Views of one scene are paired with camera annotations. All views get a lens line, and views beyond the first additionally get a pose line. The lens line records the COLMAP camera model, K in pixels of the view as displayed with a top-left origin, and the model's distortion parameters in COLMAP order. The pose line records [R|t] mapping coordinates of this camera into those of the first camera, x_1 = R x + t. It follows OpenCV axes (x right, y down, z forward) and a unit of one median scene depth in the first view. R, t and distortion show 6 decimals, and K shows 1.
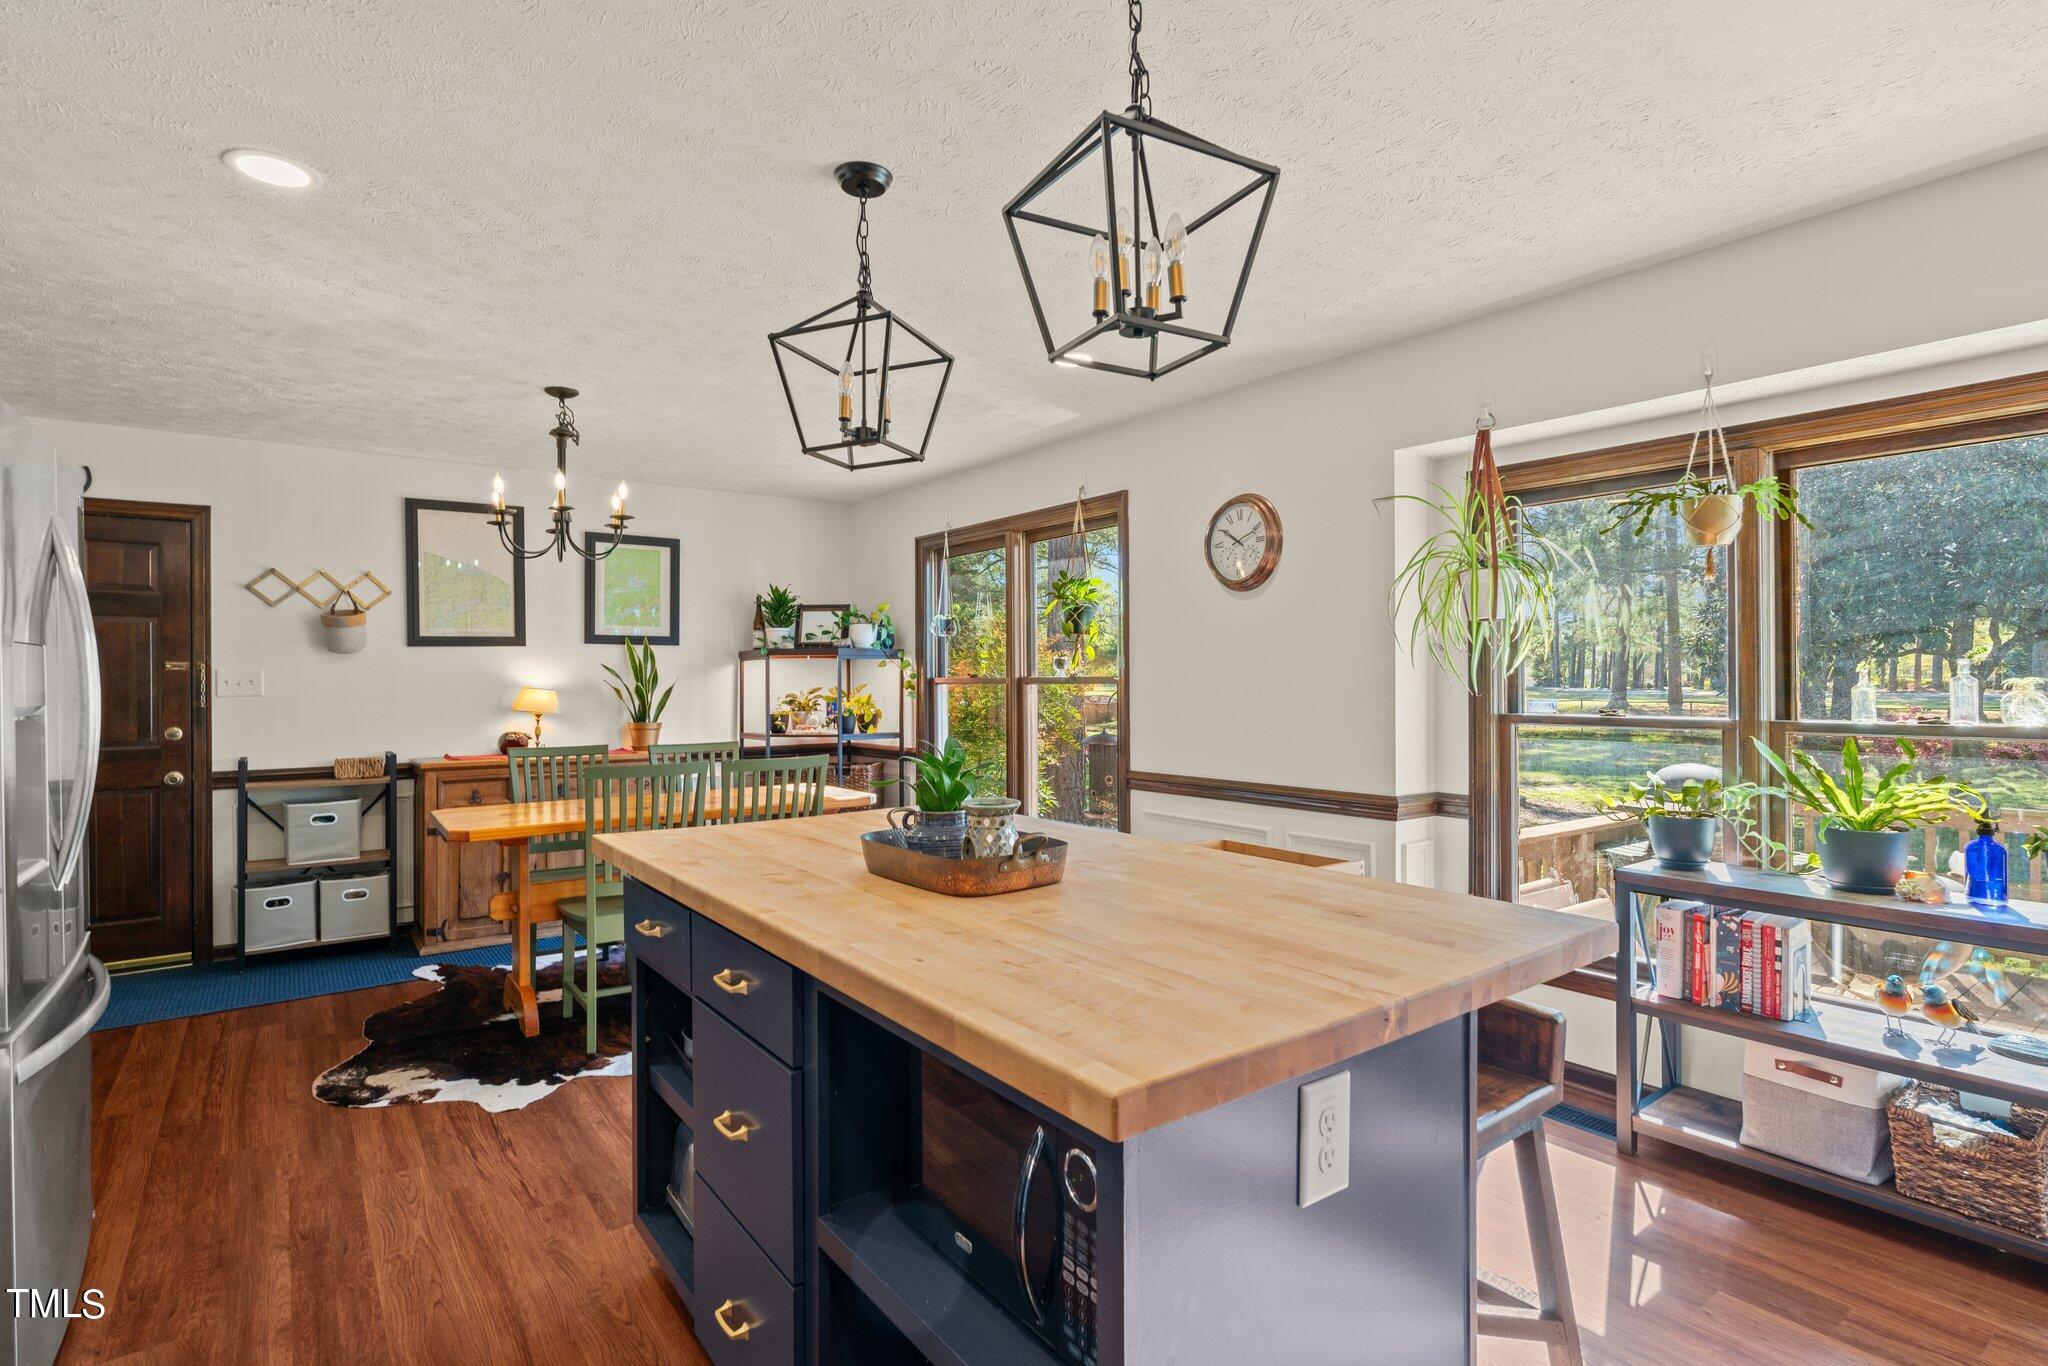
lens RADIAL K [[1014.5, 0, 1026.5], [0, 1014.5, 681.6], [0, 0, 1]] dist [0.001385, -0.000026]
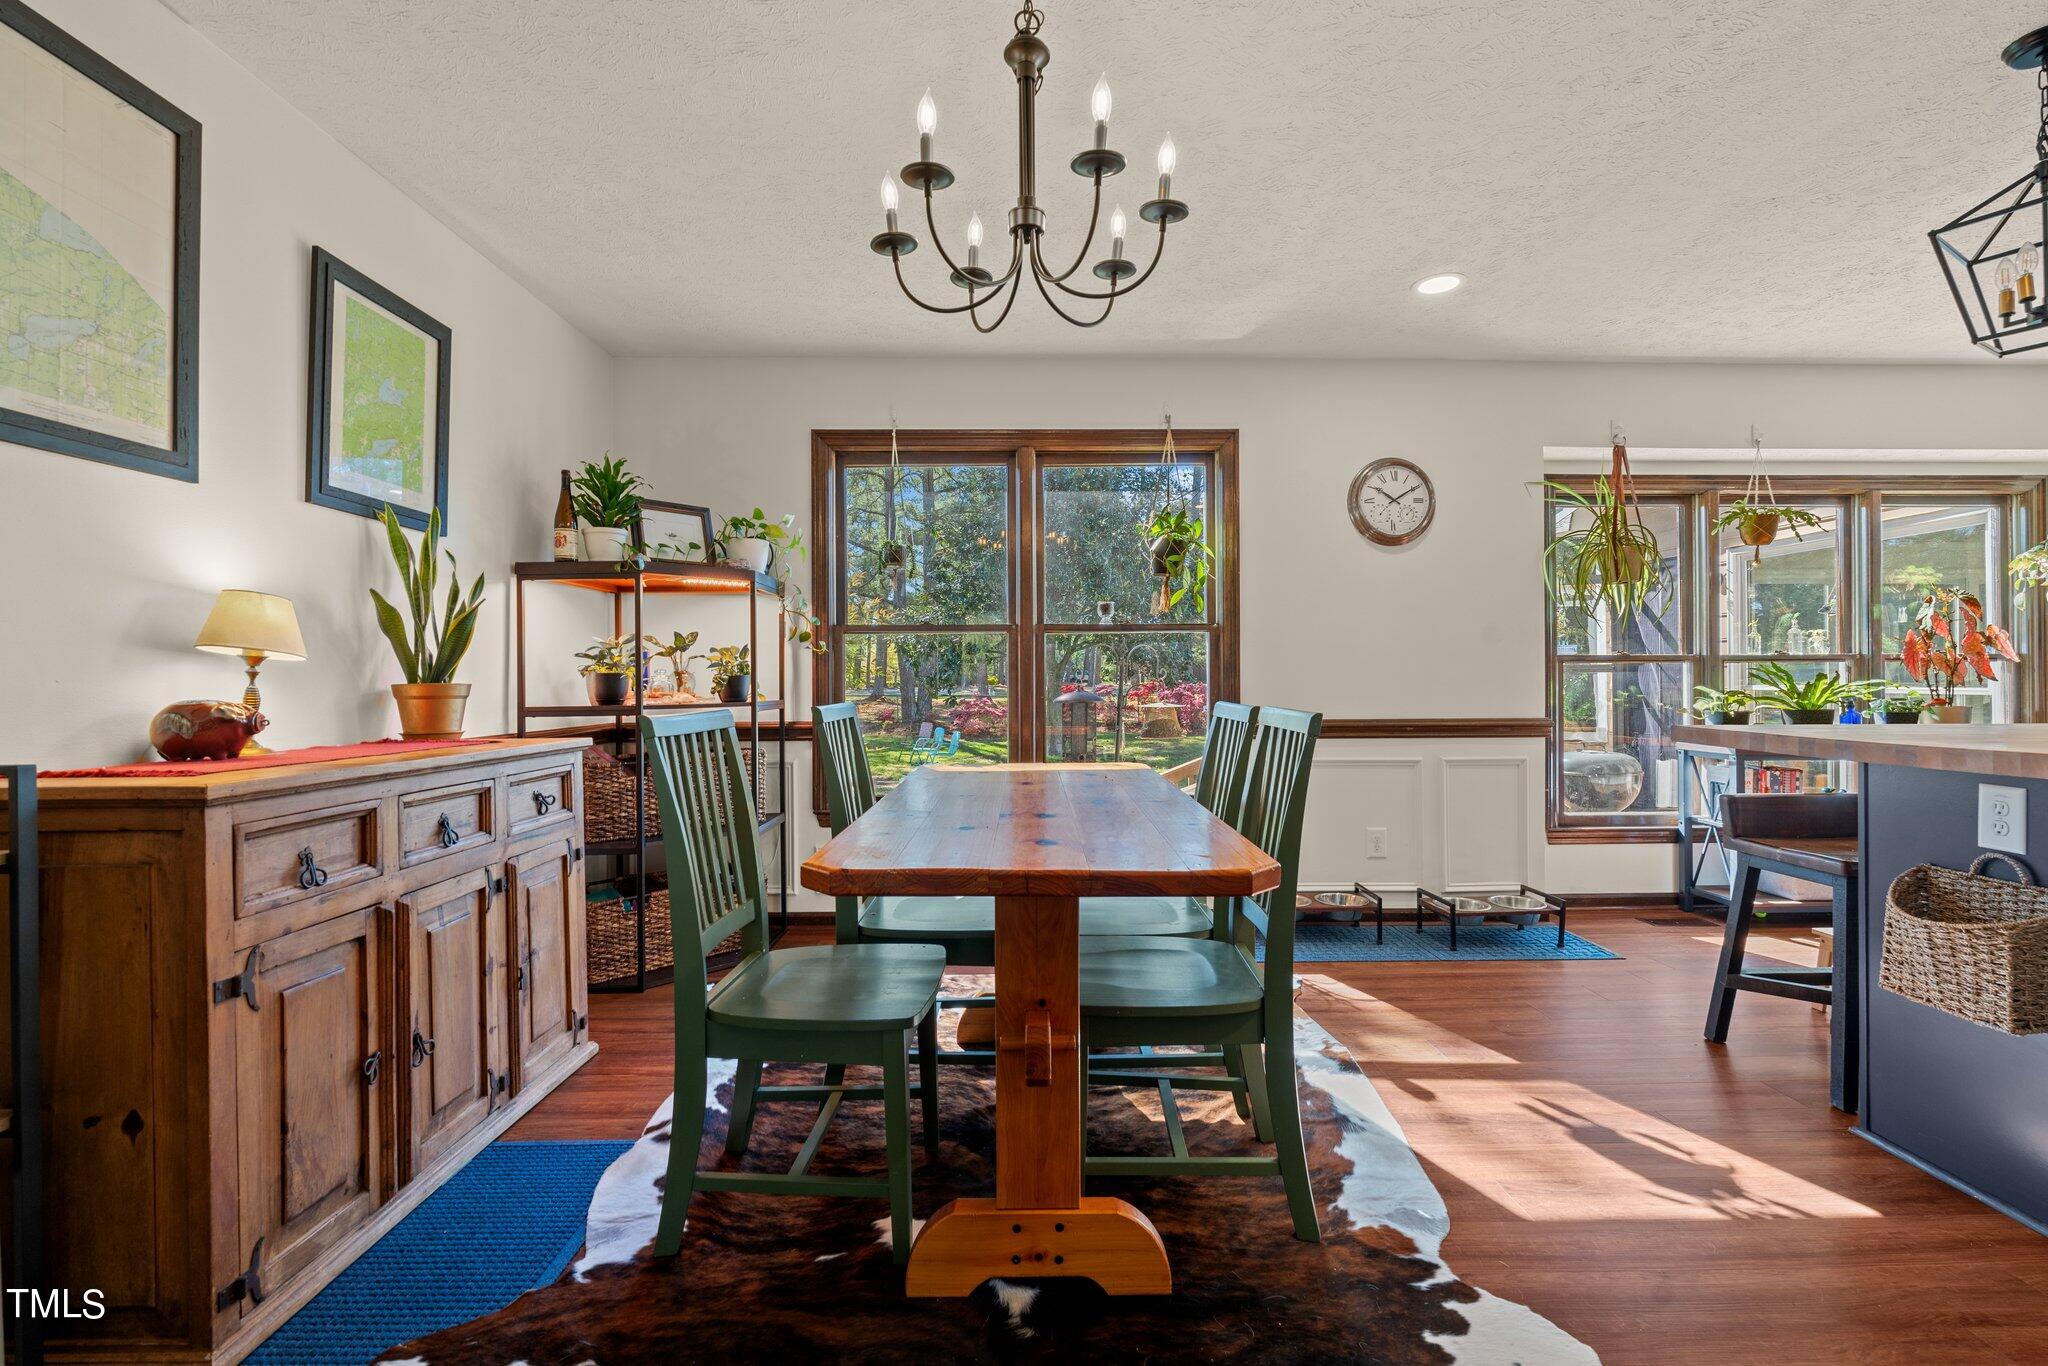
lens RADIAL K [[902.4, 0, 1027.5], [0, 902.4, 682.3], [0, 0, 1]] dist [-0.005252, 0.000127]
pose [[0.584239, -0.000601, 0.811581, -0.600196], [0.002665, 0.999996, -0.001178, 0.043717], [-0.811577, 0.002851, 0.584238, 0.553565]]
